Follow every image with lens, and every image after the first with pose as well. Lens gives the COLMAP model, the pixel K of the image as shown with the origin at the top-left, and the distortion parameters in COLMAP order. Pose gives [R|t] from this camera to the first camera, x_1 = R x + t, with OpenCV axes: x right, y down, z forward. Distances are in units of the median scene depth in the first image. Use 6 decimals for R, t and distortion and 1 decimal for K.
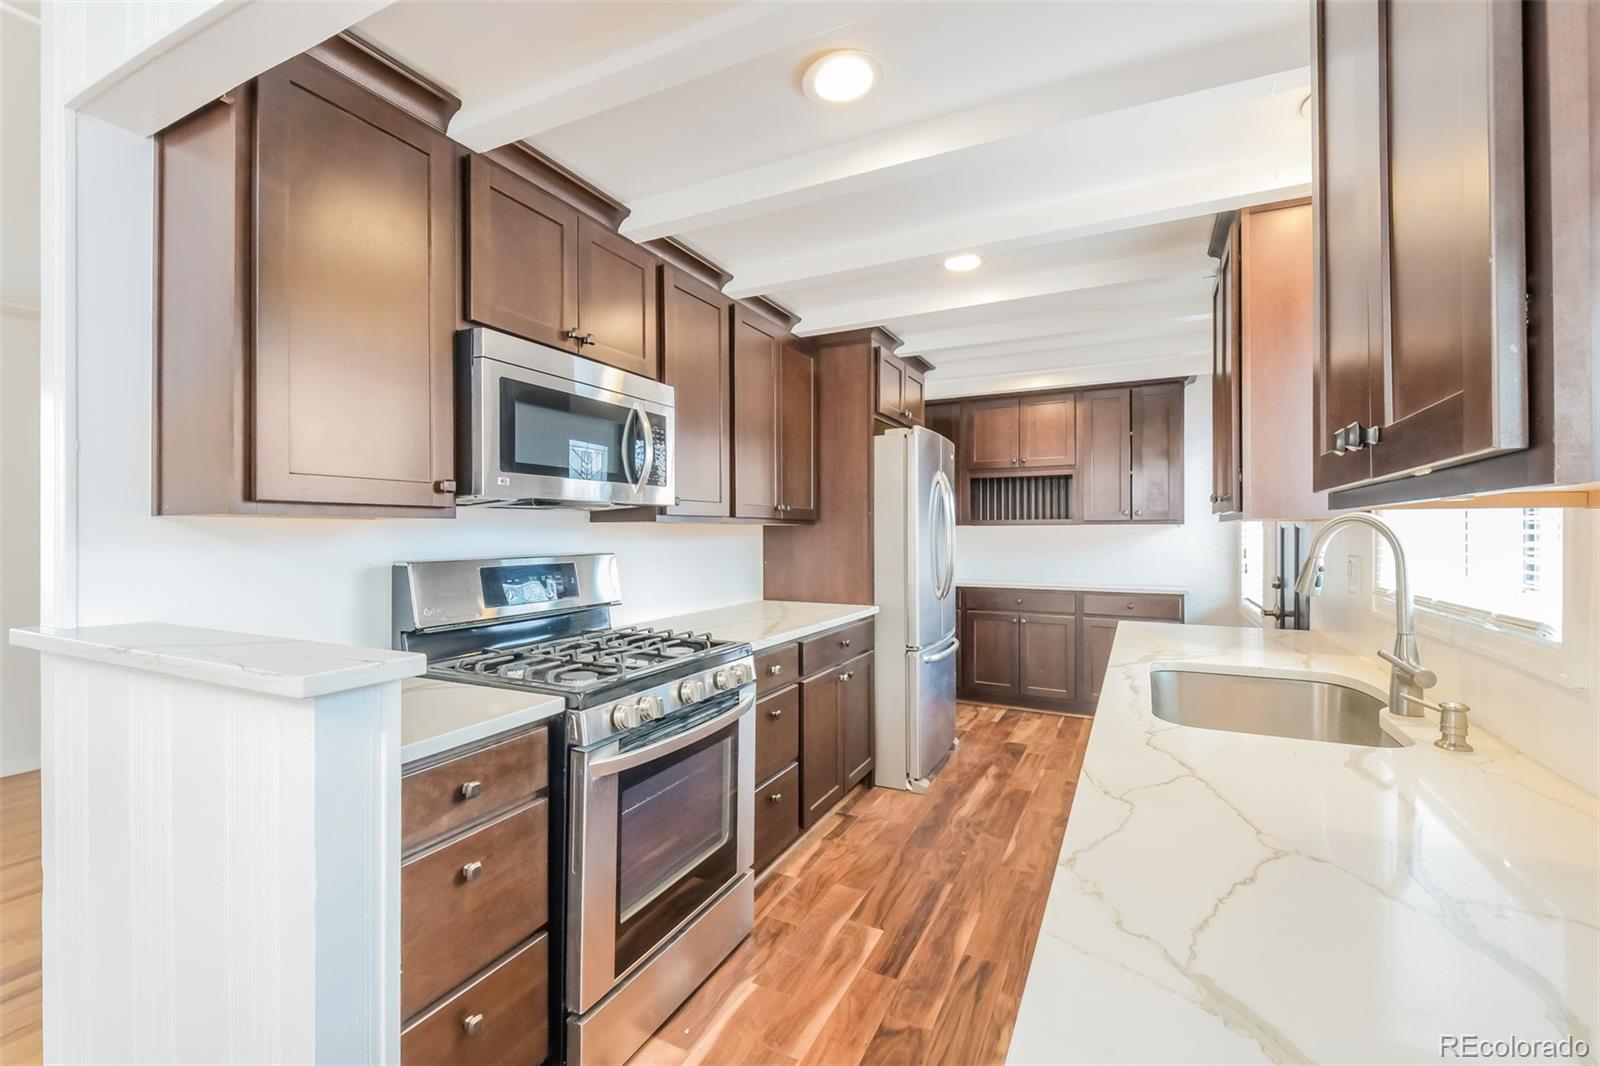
lens RADIAL K [[694.3, 0, 798.4], [0, 694.3, 528.3], [0, 0, 1]] dist [0.023982, -0.000306]
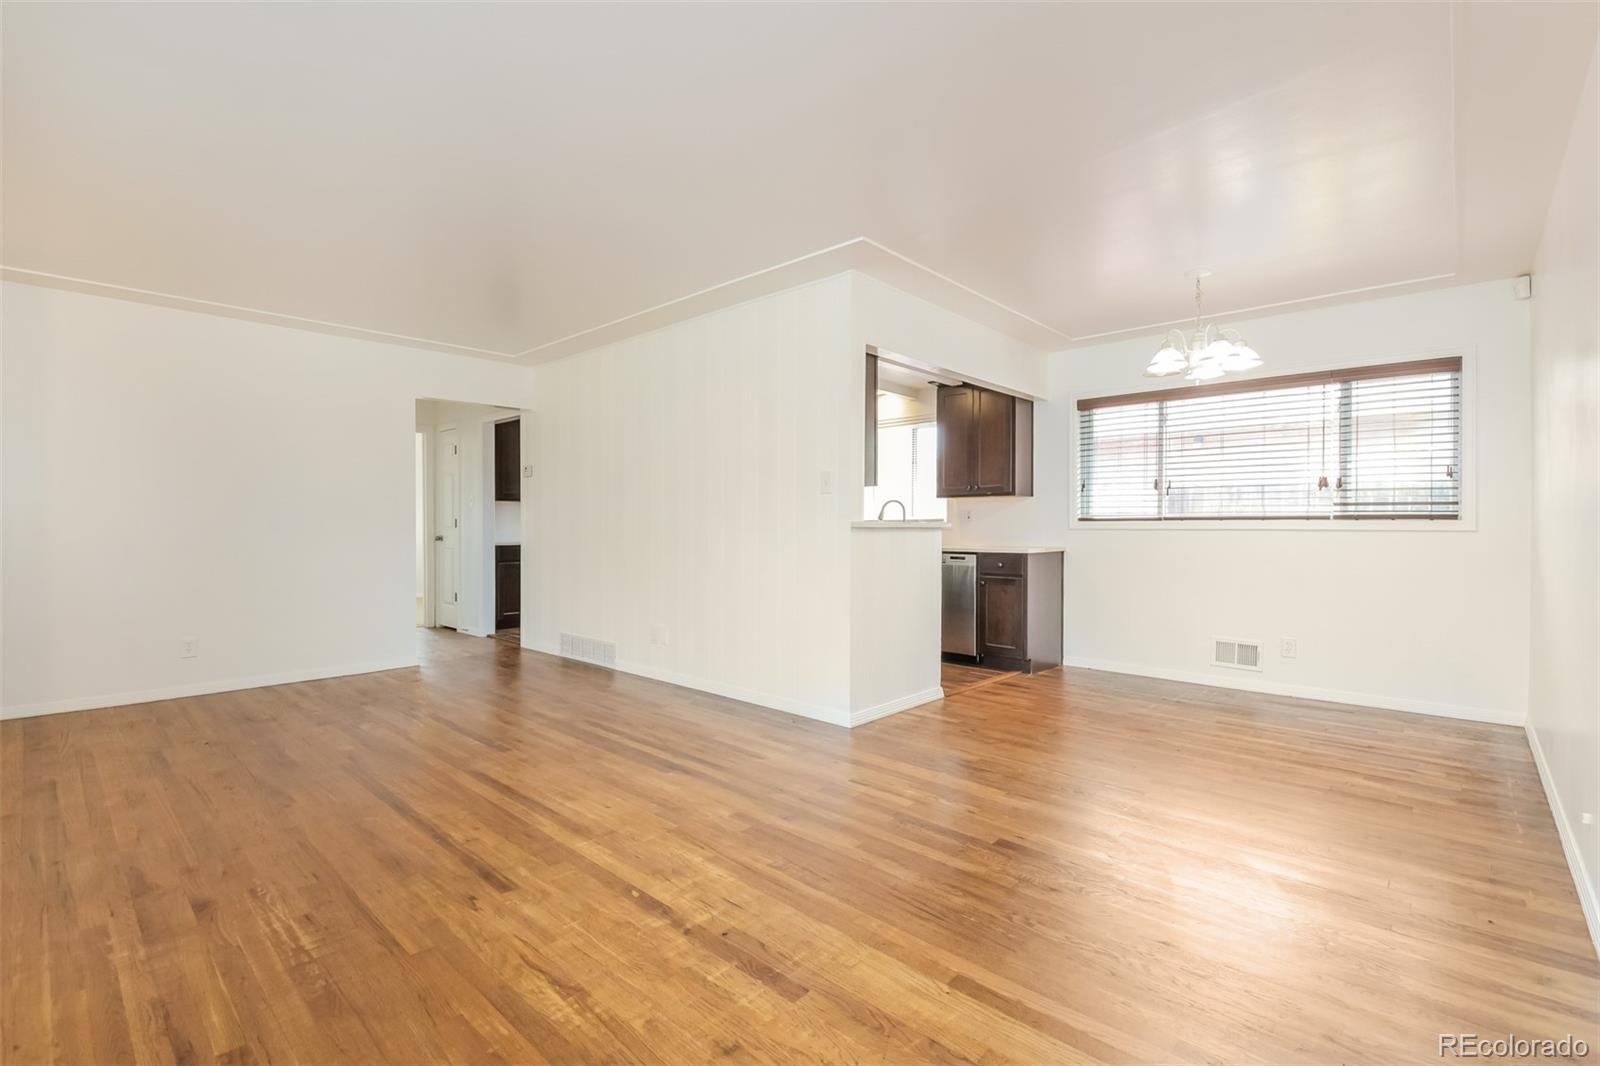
lens RADIAL K [[715.1, 0, 800.0], [0, 715.1, 533.0], [0, 0, 1]] dist [0.025112, -0.018269]
pose [[0.282792, -0.002550, 0.959178, -1.540645], [-0.011574, 0.999915, 0.006071, 0.072260], [-0.959111, -0.012818, 0.282738, 0.152786]]
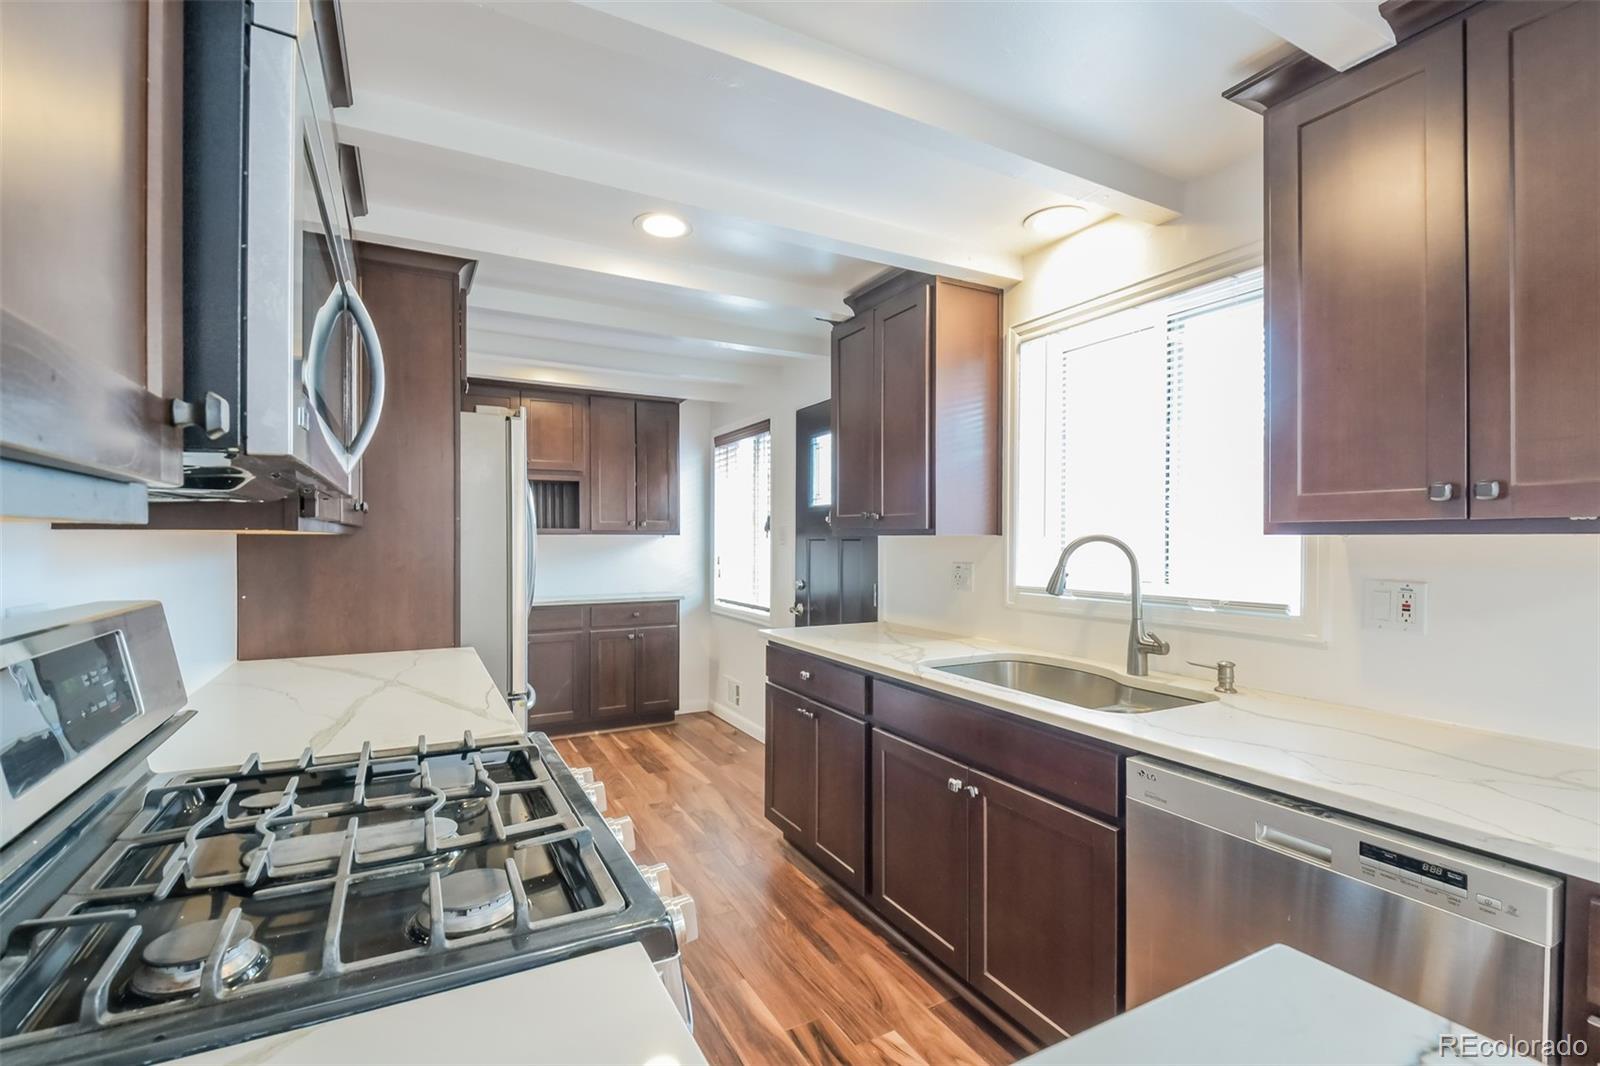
lens RADIAL K [[701.1, 0, 793.8], [0, 701.1, 543.3], [0, 0, 1]] dist [0.004804, -0.000476]
pose [[0.583396, -0.003228, 0.812182, -0.295571], [-0.006477, 0.999942, 0.008627, -0.005002], [-0.812162, -0.010293, 0.583341, 0.309585]]
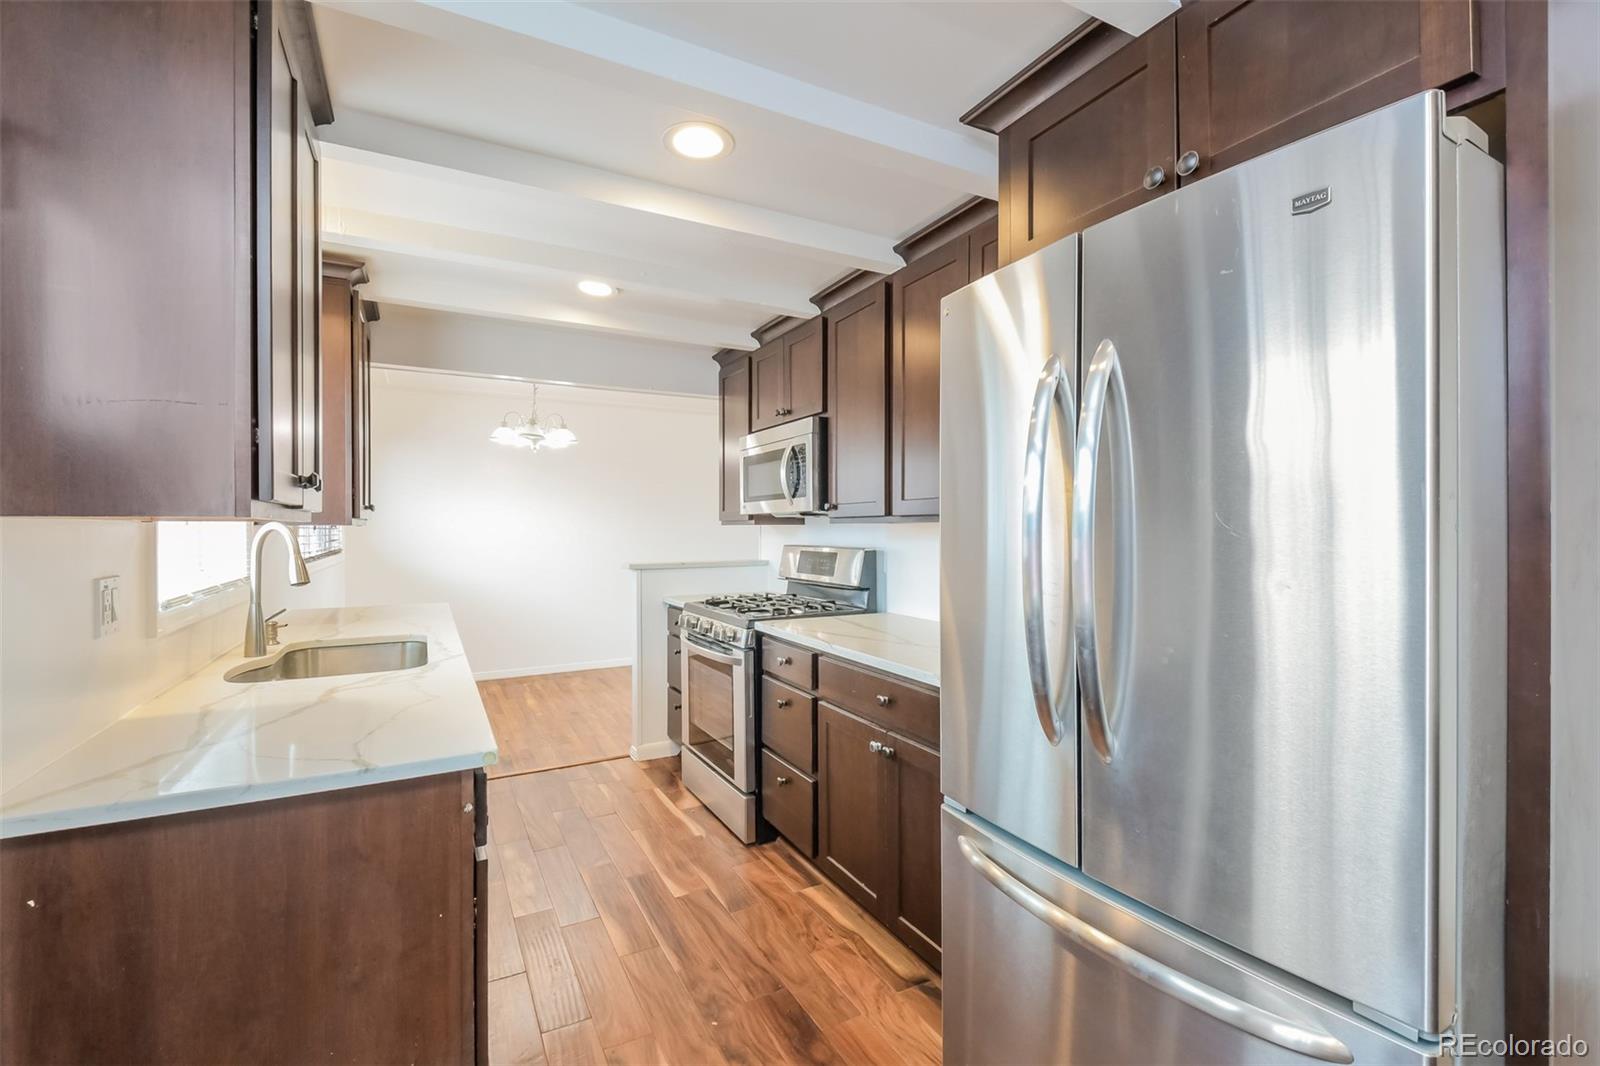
lens RADIAL K [[694.3, 0, 798.4], [0, 694.3, 528.3], [0, 0, 1]] dist [0.023982, -0.000306]
pose [[-0.582189, 0.003364, -0.813046, 0.603203], [0.007206, 0.999974, -0.001023, -0.000230], [0.813021, -0.006454, -0.582198, 1.208364]]
